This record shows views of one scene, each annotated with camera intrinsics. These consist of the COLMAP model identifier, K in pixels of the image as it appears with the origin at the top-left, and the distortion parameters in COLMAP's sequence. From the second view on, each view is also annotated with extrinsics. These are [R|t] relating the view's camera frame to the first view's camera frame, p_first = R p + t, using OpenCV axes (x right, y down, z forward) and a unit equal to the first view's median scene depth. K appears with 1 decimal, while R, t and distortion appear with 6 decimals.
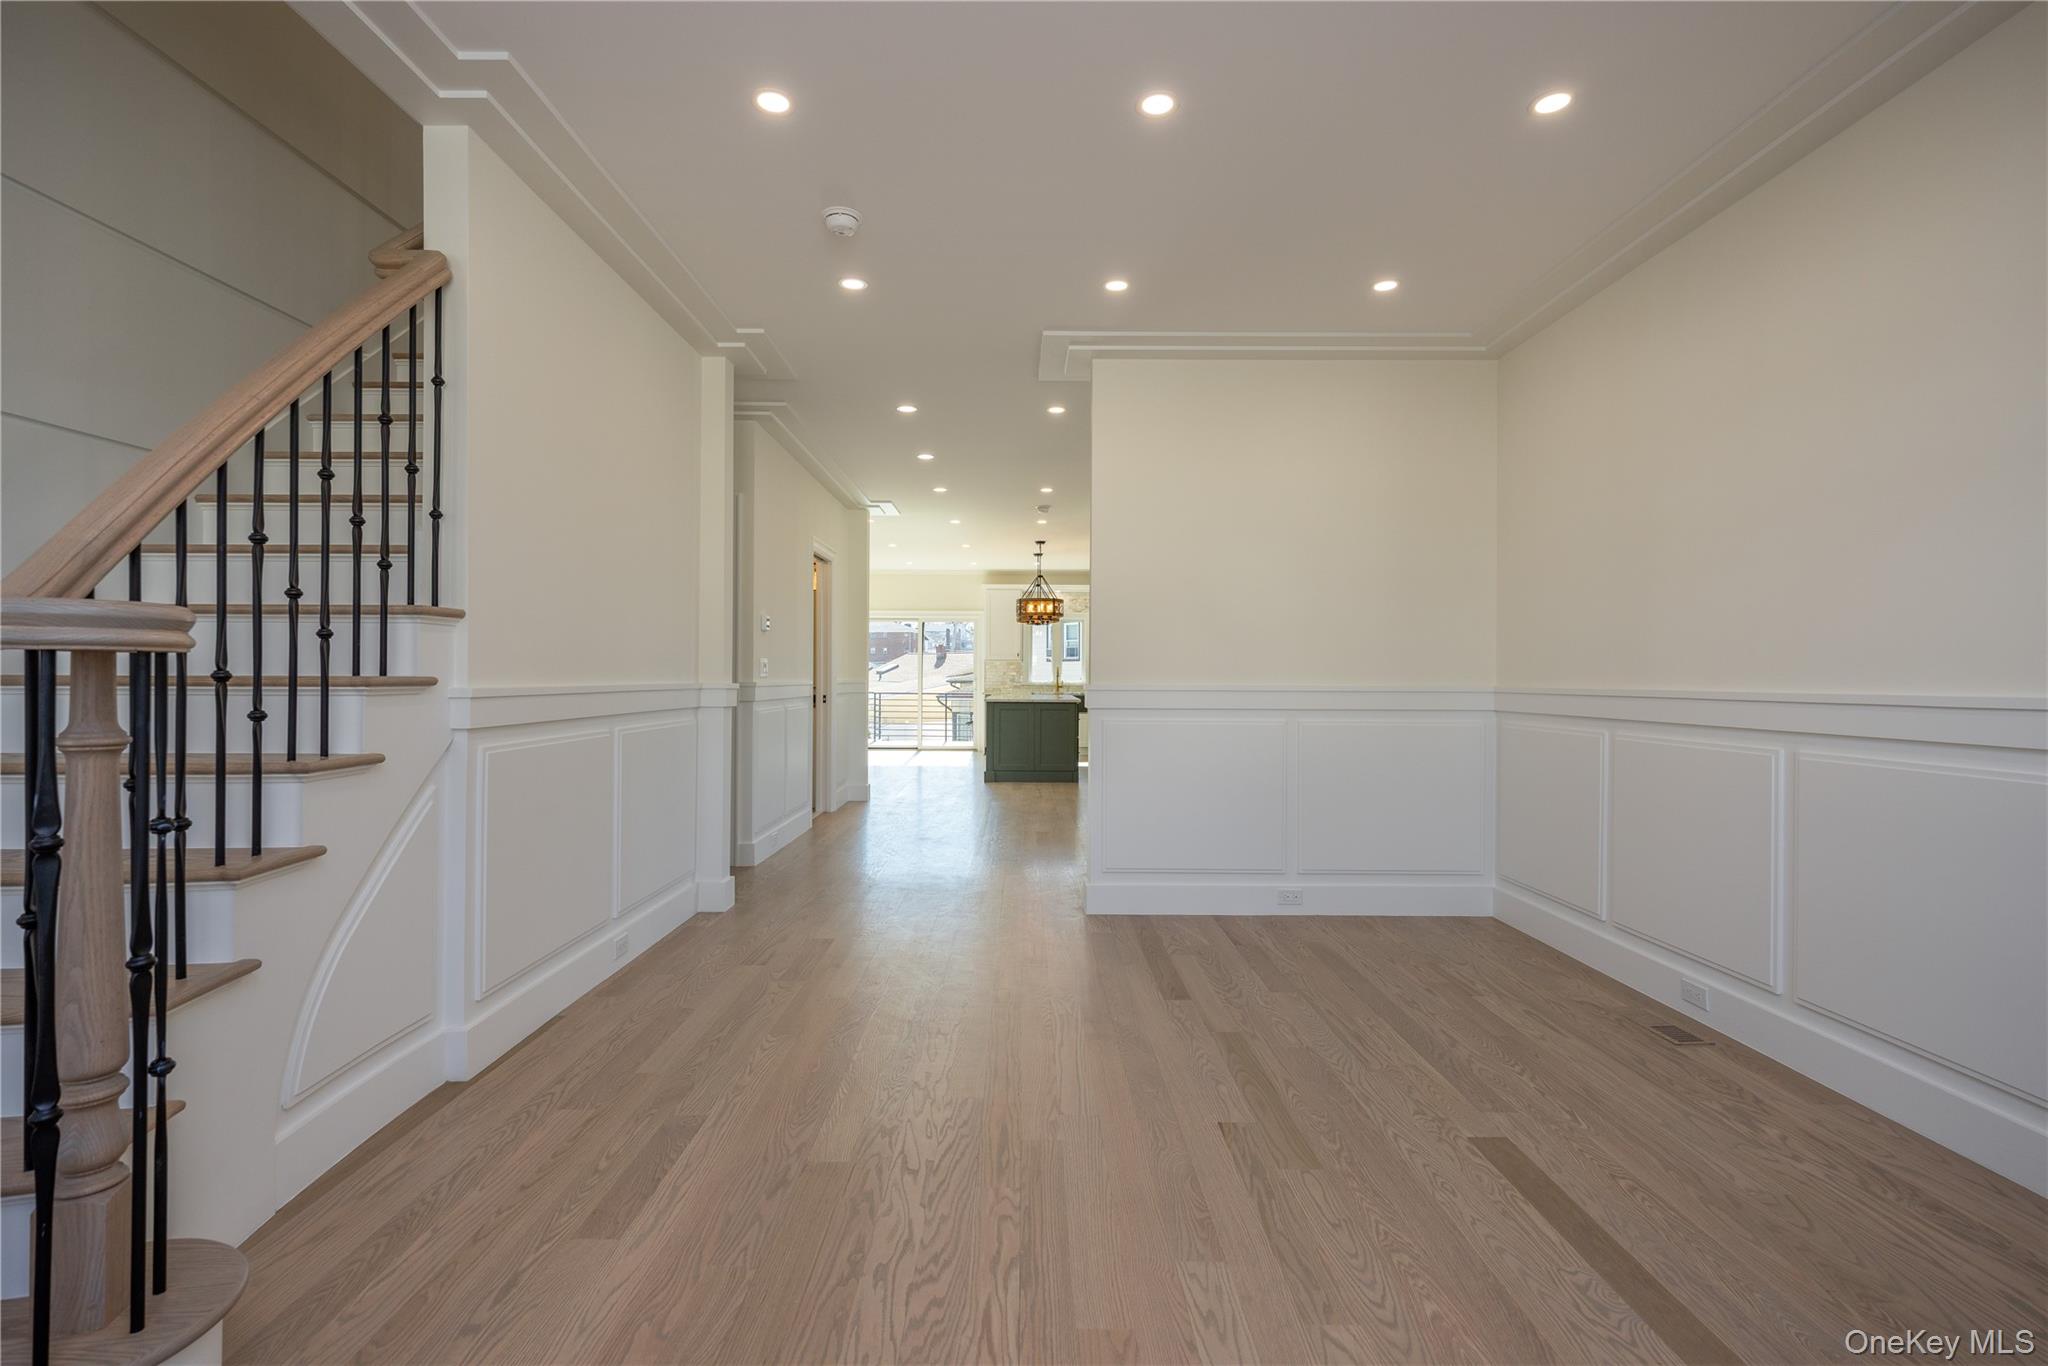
lens RADIAL K [[944.0, 0, 1020.7], [0, 944.0, 680.8], [0, 0, 1]] dist [0.013794, -0.009103]
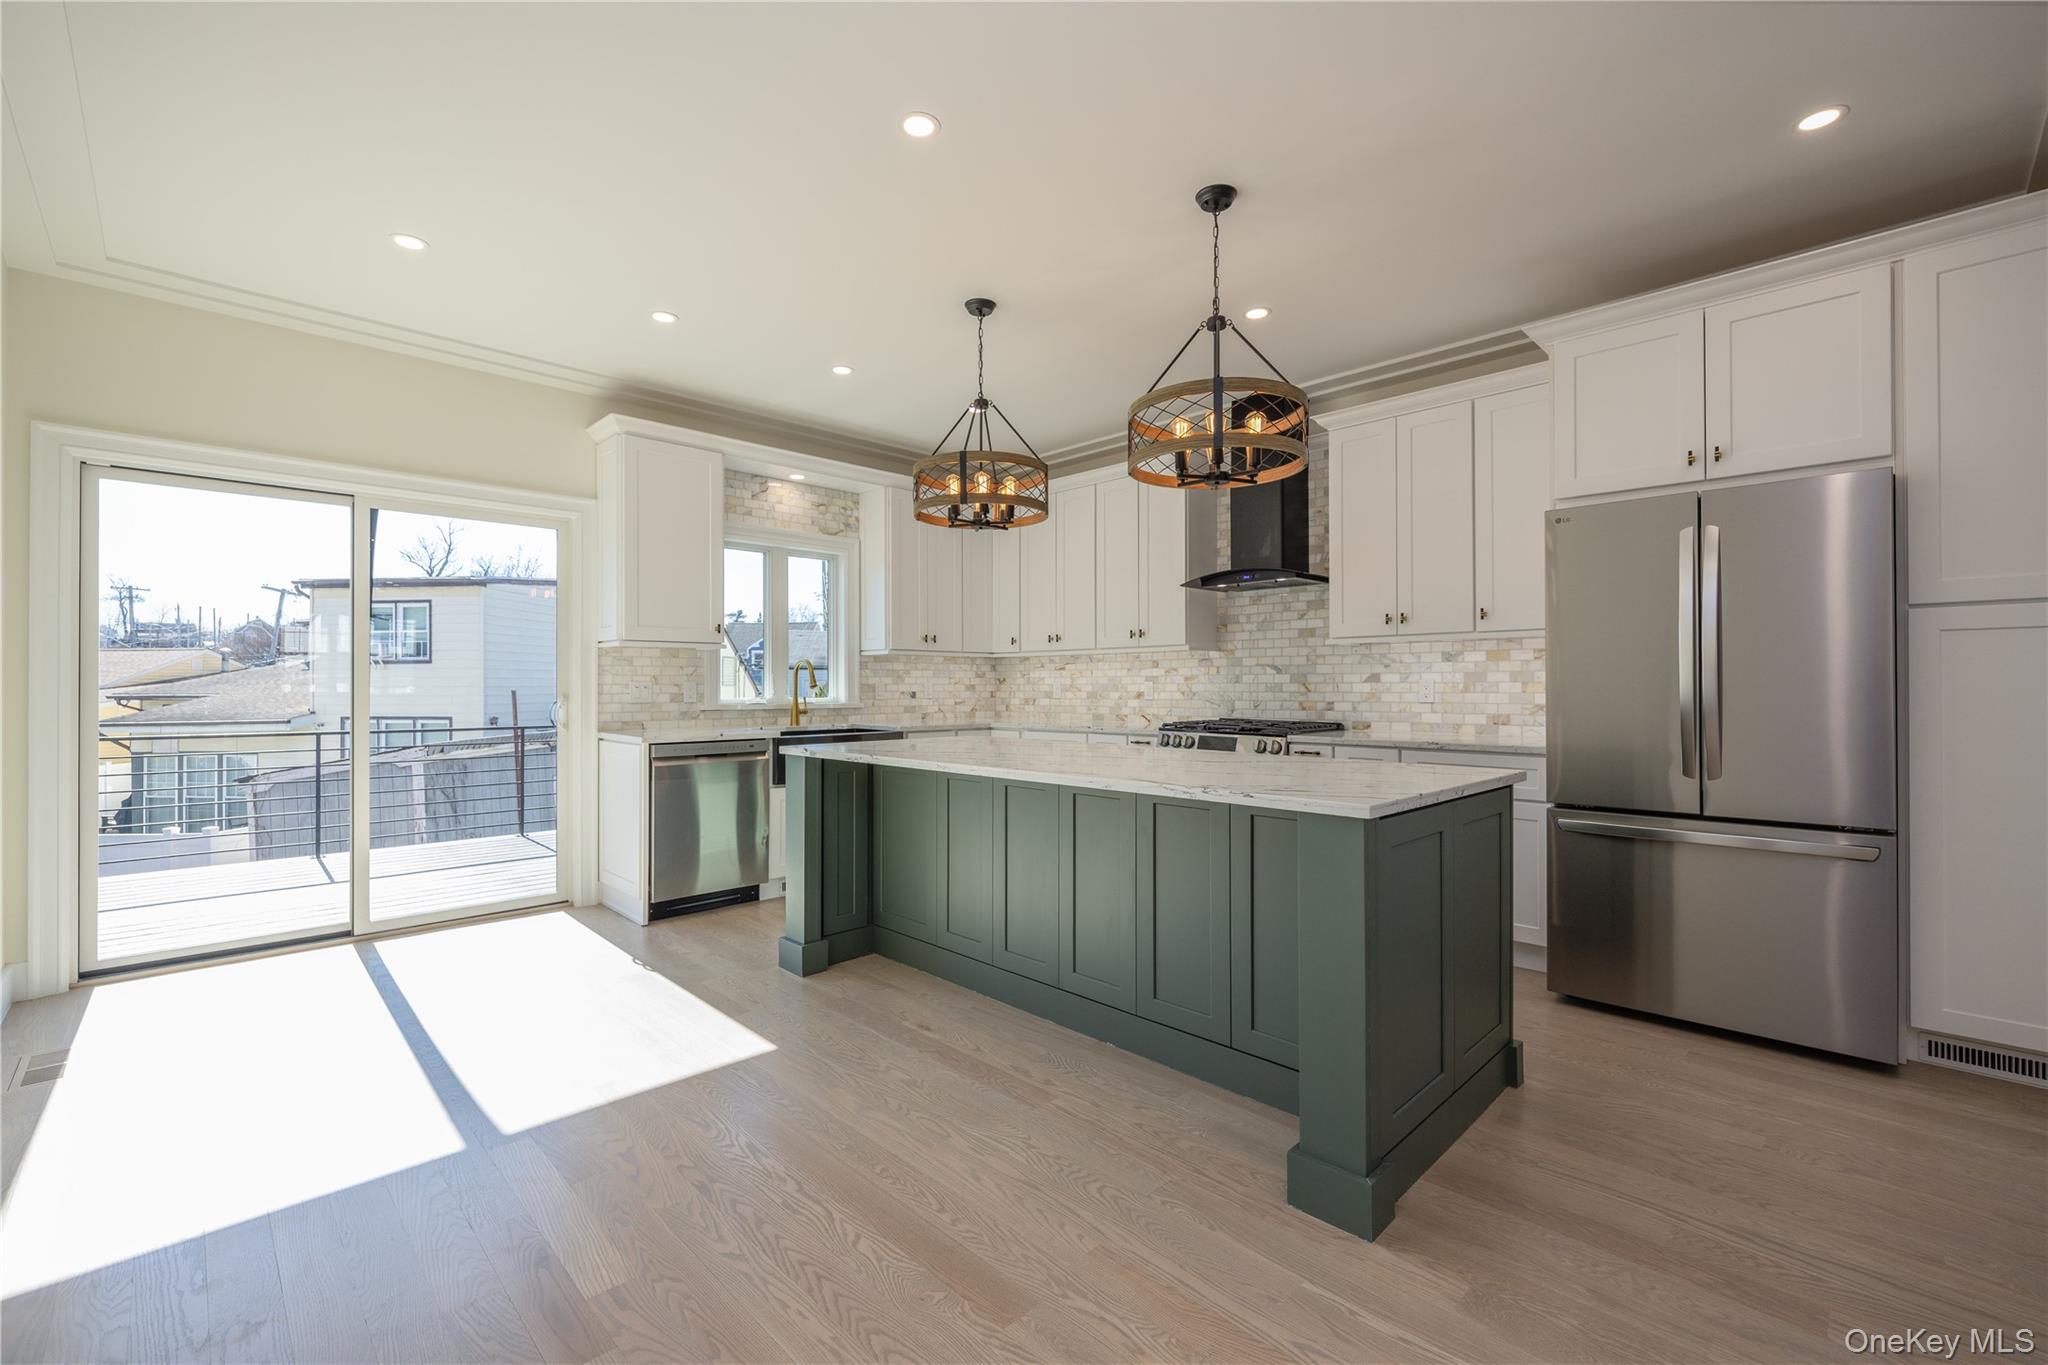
lens RADIAL K [[847.5, 0, 1016.3], [0, 847.5, 684.0], [0, 0, 1]] dist [-0.000142, -0.000249]
pose [[0.712182, -0.004733, 0.701979, -0.773363], [0.009922, 0.999945, -0.003324, -0.017308], [-0.701925, 0.009333, 0.712190, 3.484810]]
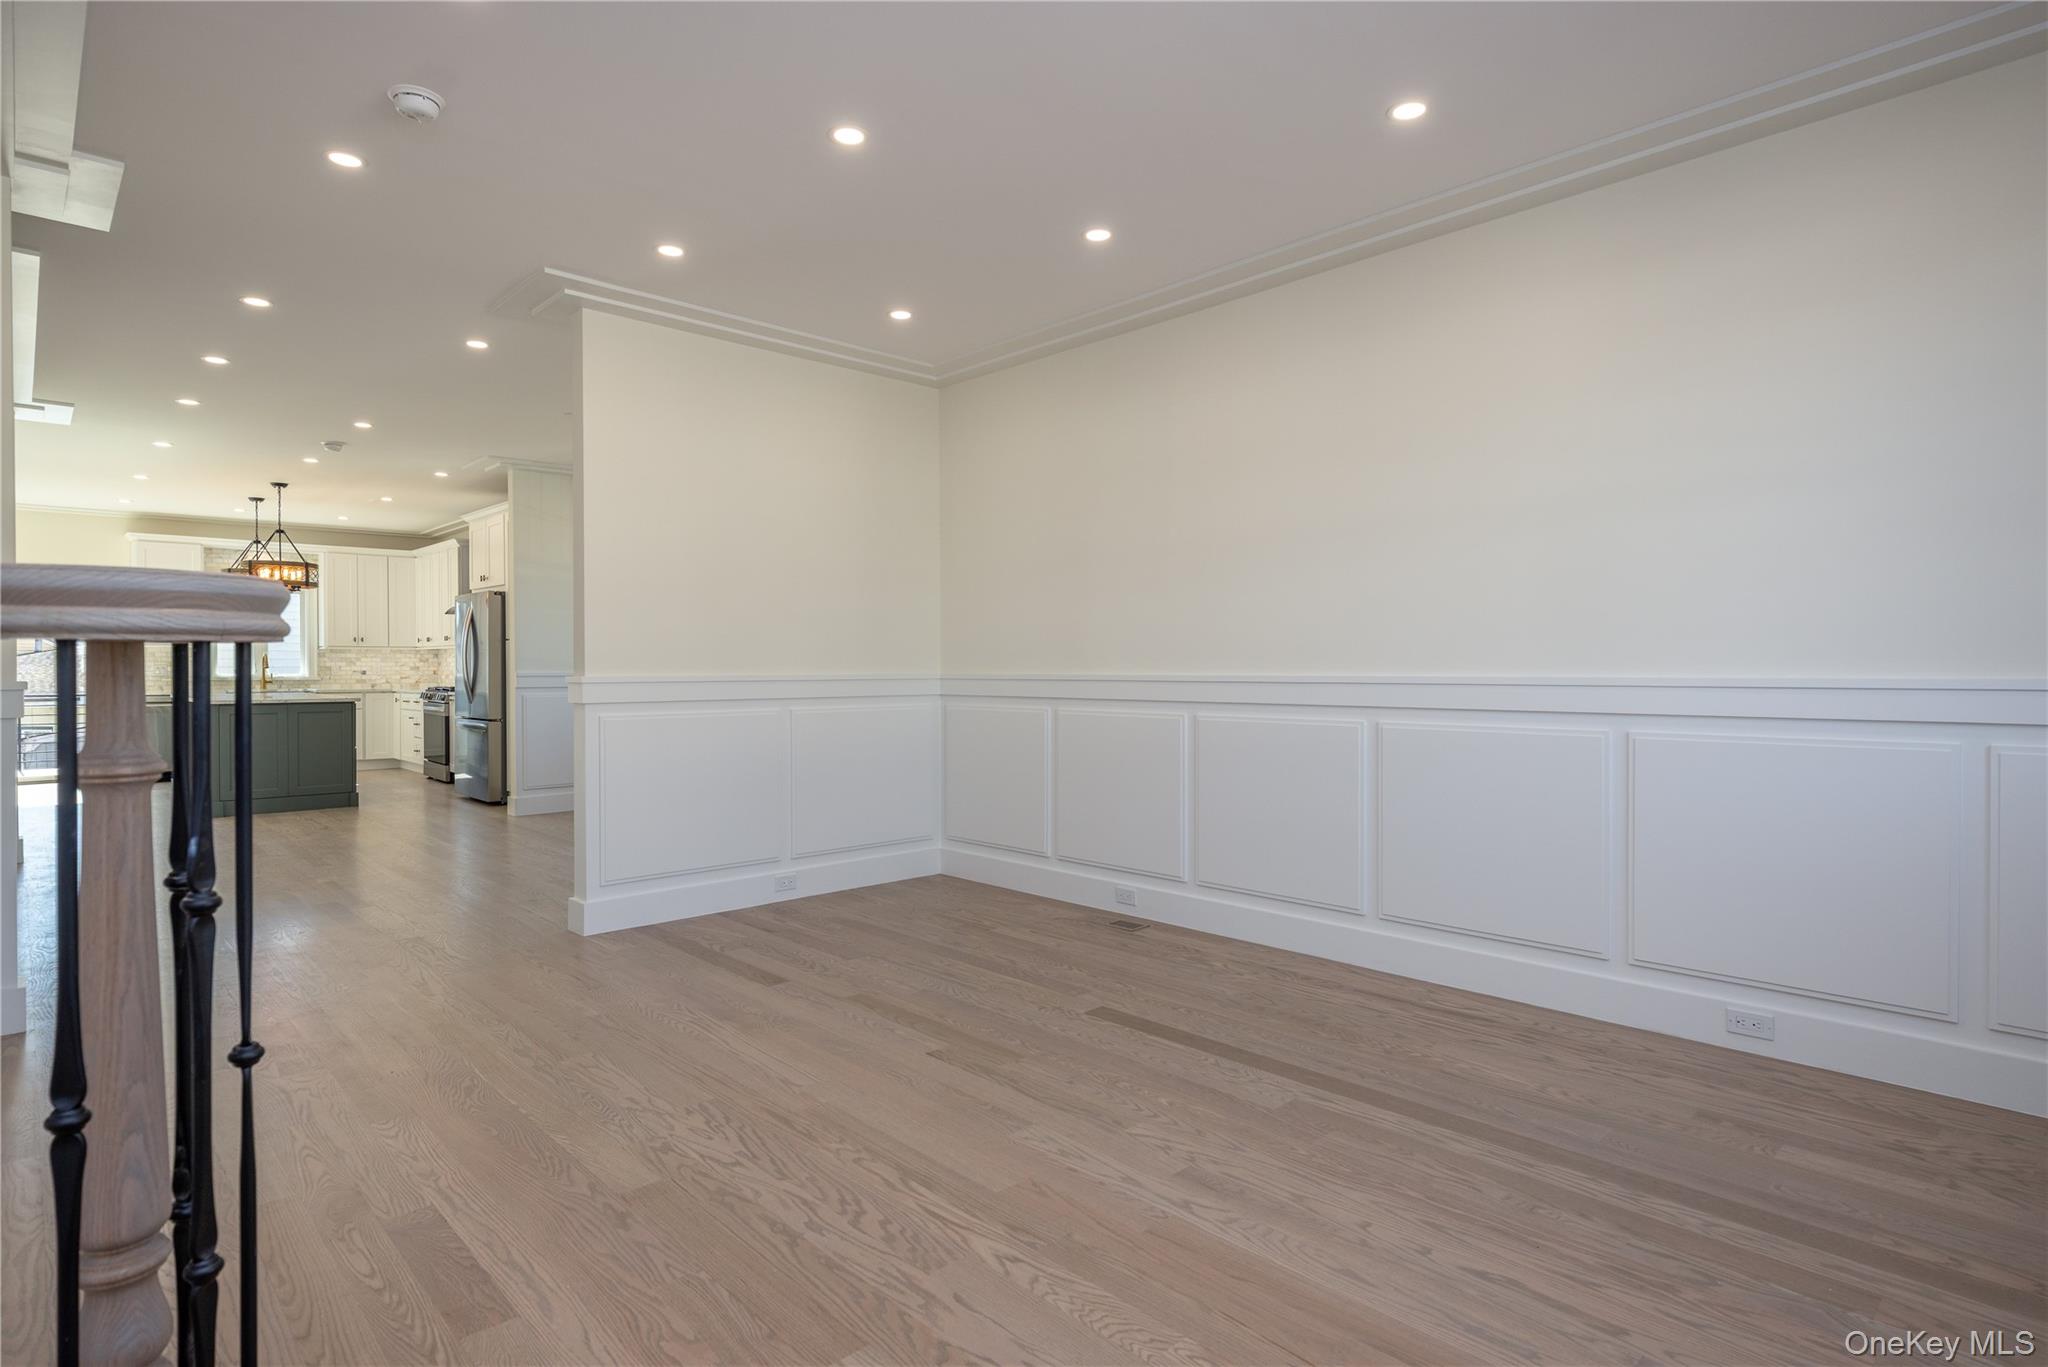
lens RADIAL K [[1080.1, 0, 1024.0], [0, 1080.1, 683.5], [0, 0, 1]] dist [0.002432, -0.000568]
pose [[0.720408, -0.016786, 0.693347, -0.602881], [0.007948, 0.999841, 0.015948, -0.004062], [-0.693505, -0.005979, 0.720427, -0.027890]]
